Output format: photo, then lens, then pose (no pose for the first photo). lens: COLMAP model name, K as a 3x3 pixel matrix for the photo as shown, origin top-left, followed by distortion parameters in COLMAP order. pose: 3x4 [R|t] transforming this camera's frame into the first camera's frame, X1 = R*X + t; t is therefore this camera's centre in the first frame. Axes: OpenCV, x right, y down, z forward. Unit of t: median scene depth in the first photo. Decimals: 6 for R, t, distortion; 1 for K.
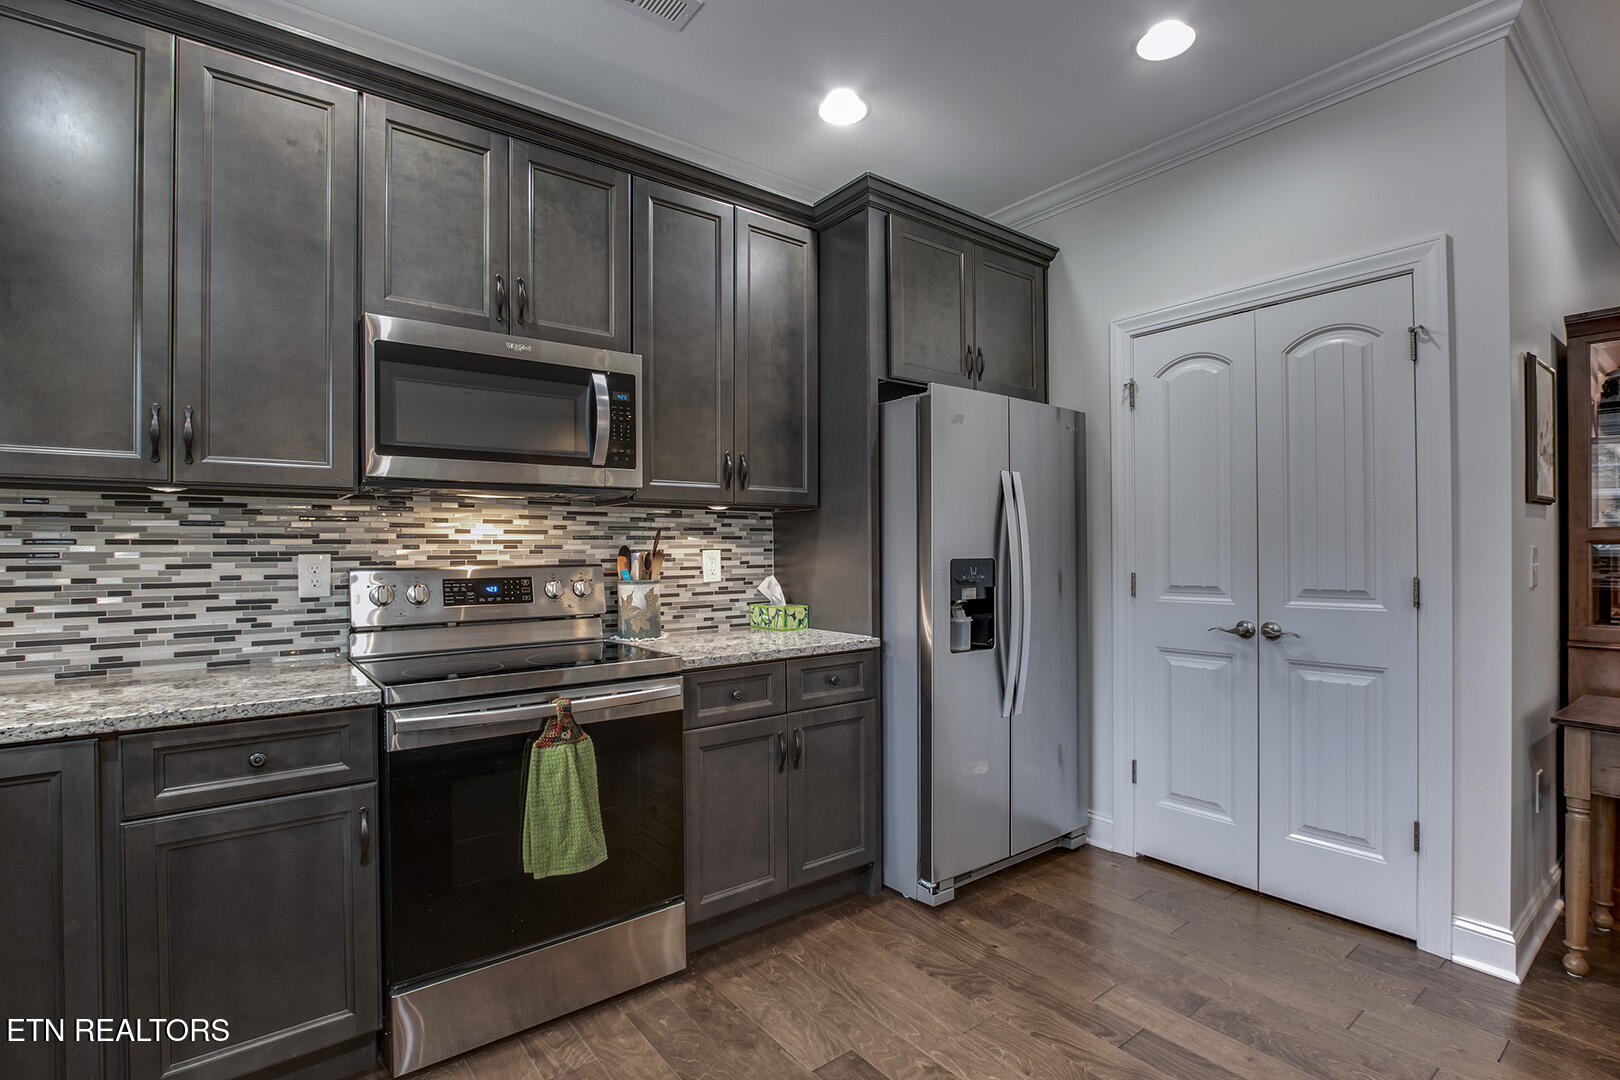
lens RADIAL K [[764.3, 0, 811.7], [0, 764.3, 551.8], [0, 0, 1]] dist [-0.024763, 0.004046]
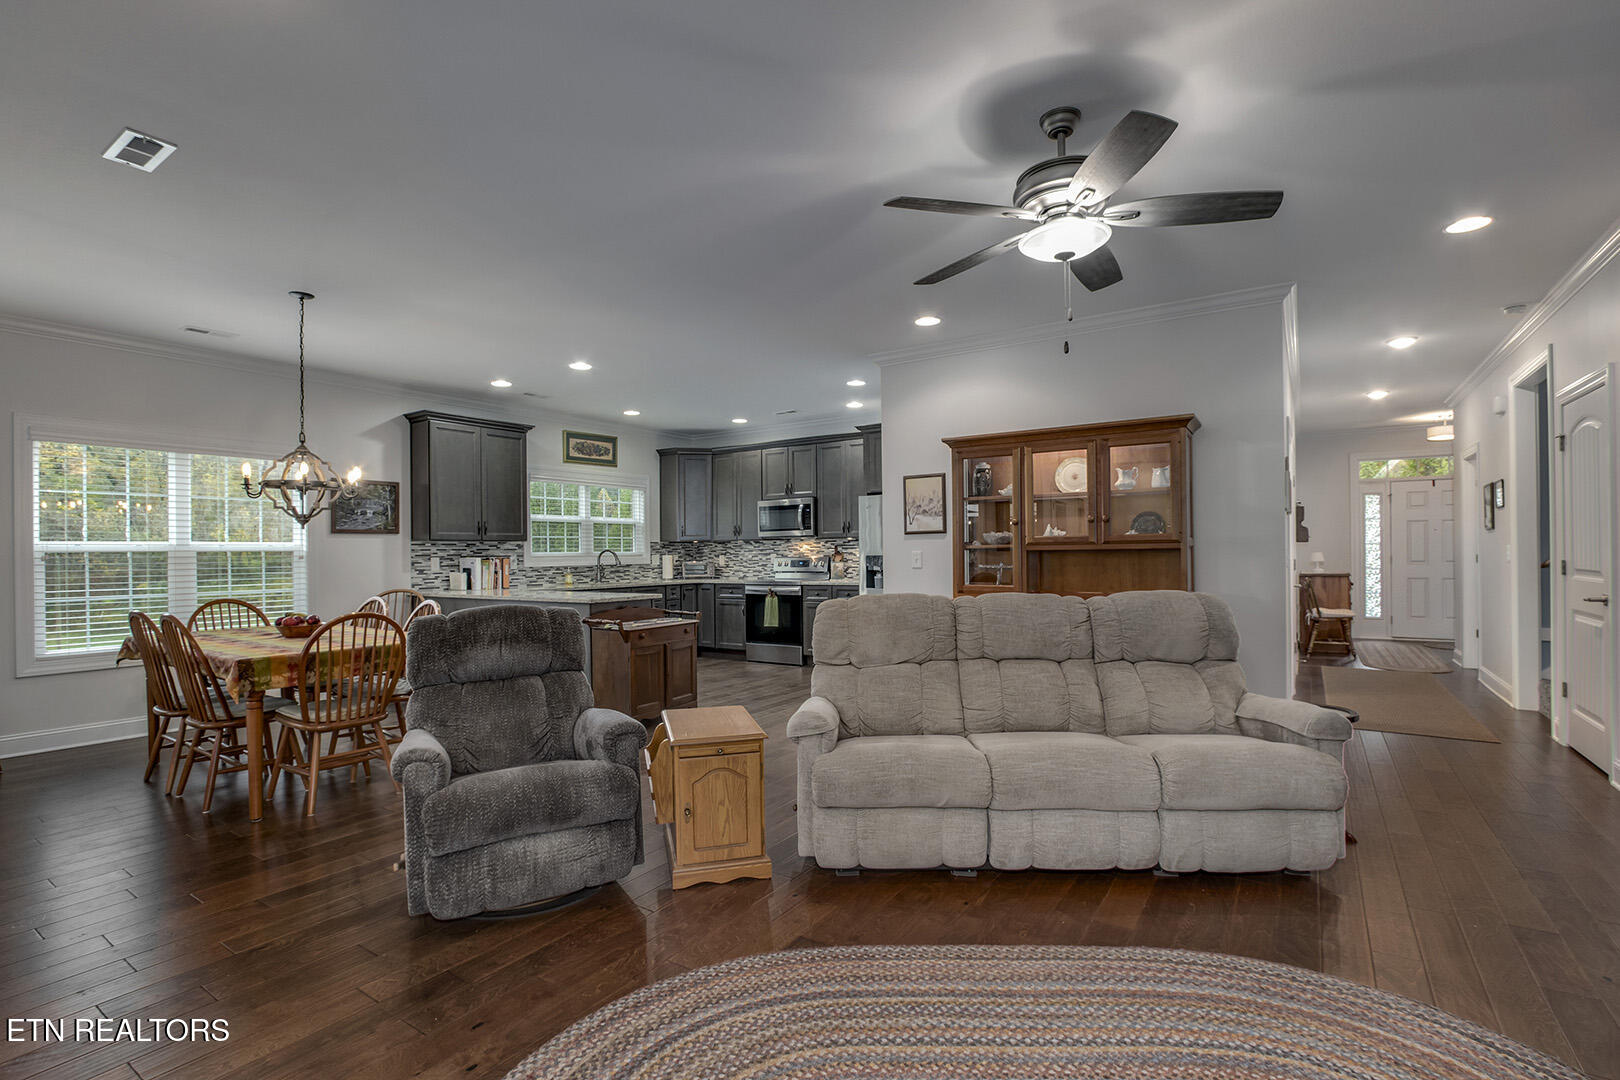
lens RADIAL K [[751.8, 0, 812.2], [0, 751.8, 551.7], [0, 0, 1]] dist [-0.026329, 0.004618]
pose [[0.317885, -0.000707, -0.948129, 3.079341], [0.007202, 0.999973, 0.001669, -0.012300], [0.948102, -0.007359, 0.317882, -0.114279]]
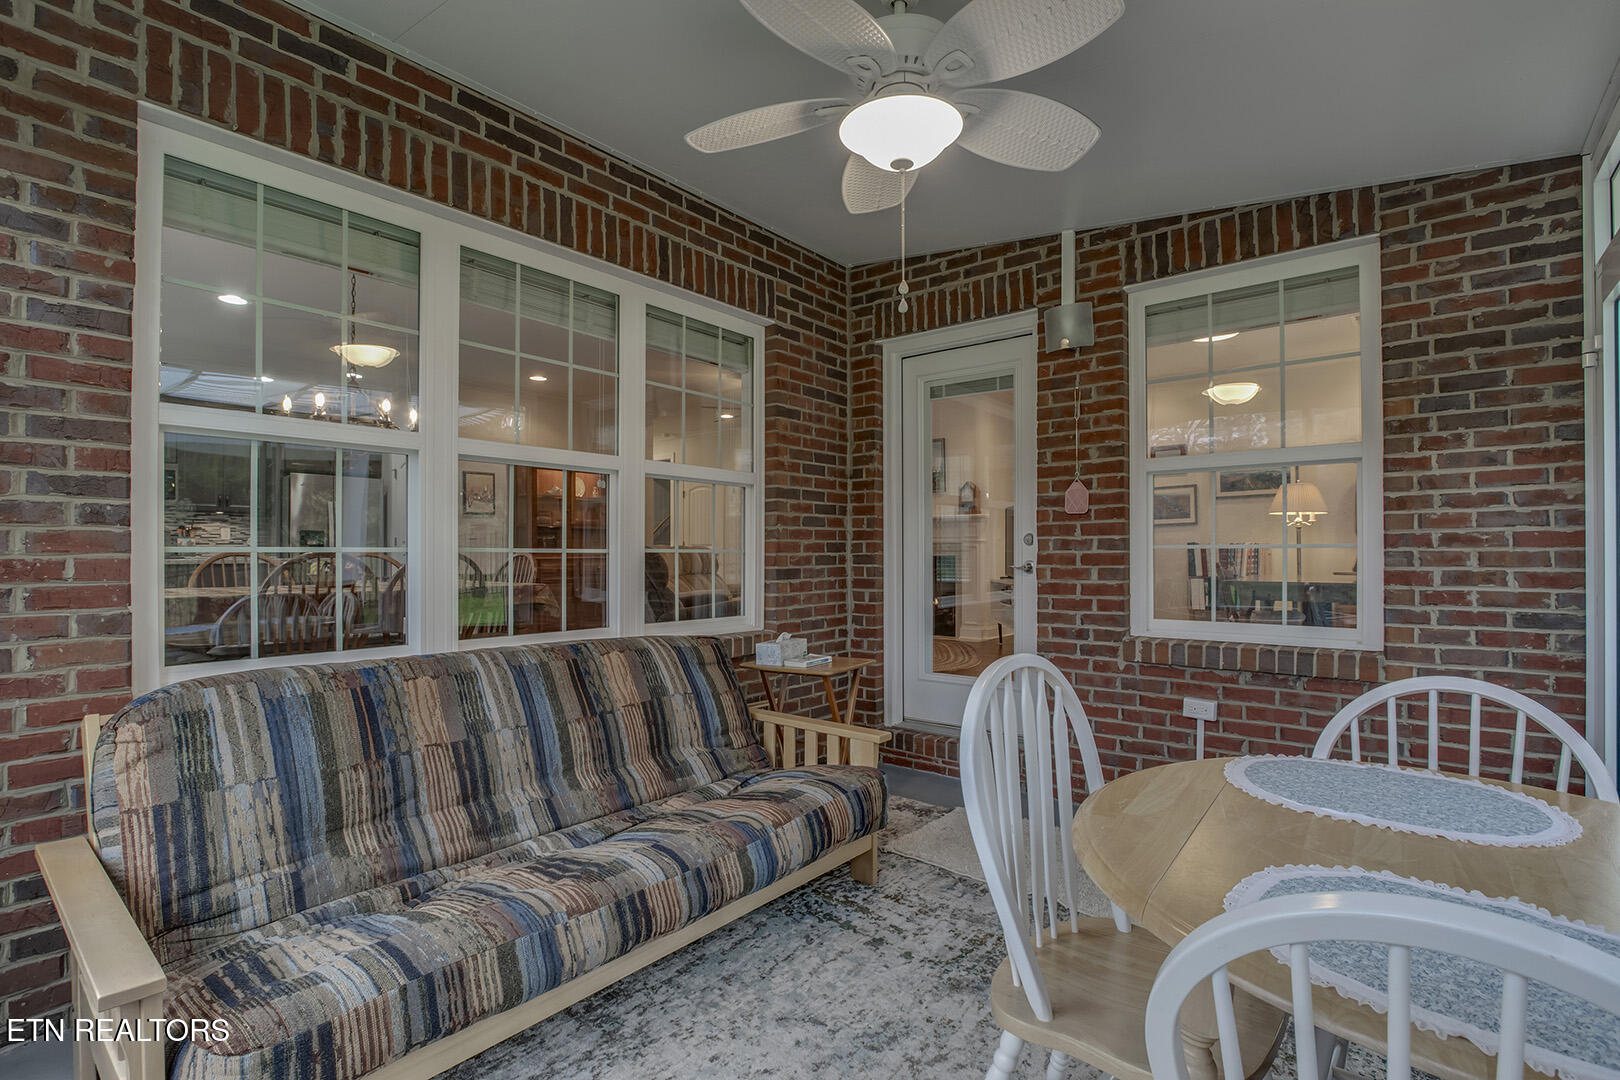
lens RADIAL K [[764.3, 0, 811.7], [0, 764.3, 551.8], [0, 0, 1]] dist [-0.024763, 0.004046]
pose [[0.972847, 0.002157, 0.231439, 1.594165], [-0.000888, 0.999984, -0.005585, 0.119074], [-0.231447, 0.005228, 0.972833, -2.609146]]
